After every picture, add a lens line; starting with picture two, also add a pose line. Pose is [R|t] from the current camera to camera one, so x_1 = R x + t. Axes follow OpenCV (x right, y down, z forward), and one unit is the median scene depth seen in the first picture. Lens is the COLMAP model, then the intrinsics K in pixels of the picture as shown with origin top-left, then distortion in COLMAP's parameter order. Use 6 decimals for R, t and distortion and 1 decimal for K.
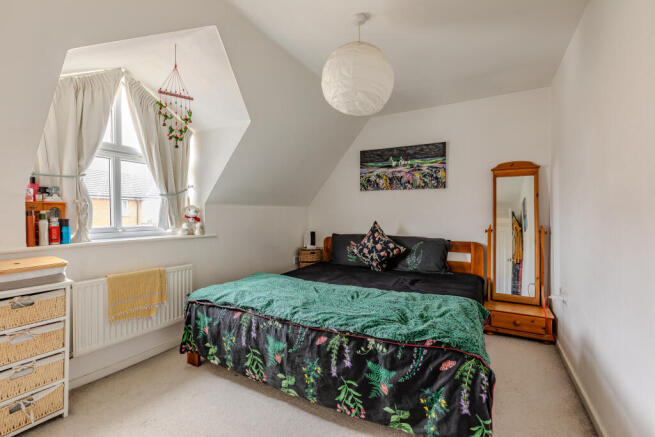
lens RADIAL K [[294.0, 0, 330.0], [0, 294.0, 216.1], [0, 0, 1]] dist [0.000958, 0.000170]
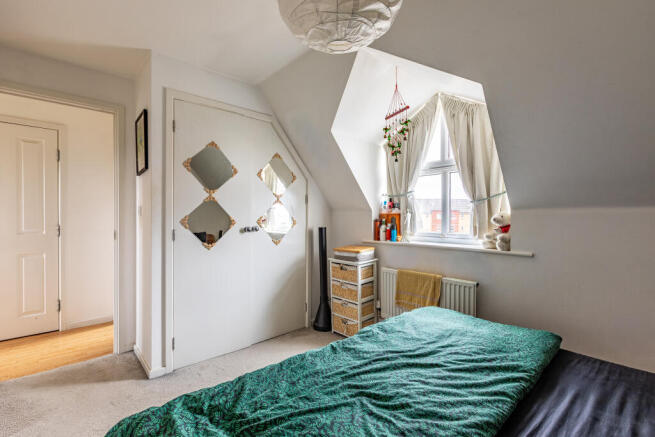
lens RADIAL K [[294.0, 0, 330.0], [0, 294.0, 216.1], [0, 0, 1]] dist [0.000958, 0.000170]
pose [[-0.343753, -0.000153, -0.939060, 0.561476], [-0.003431, 0.999994, 0.001094, -0.031700], [0.939054, 0.003598, -0.343751, 1.116117]]
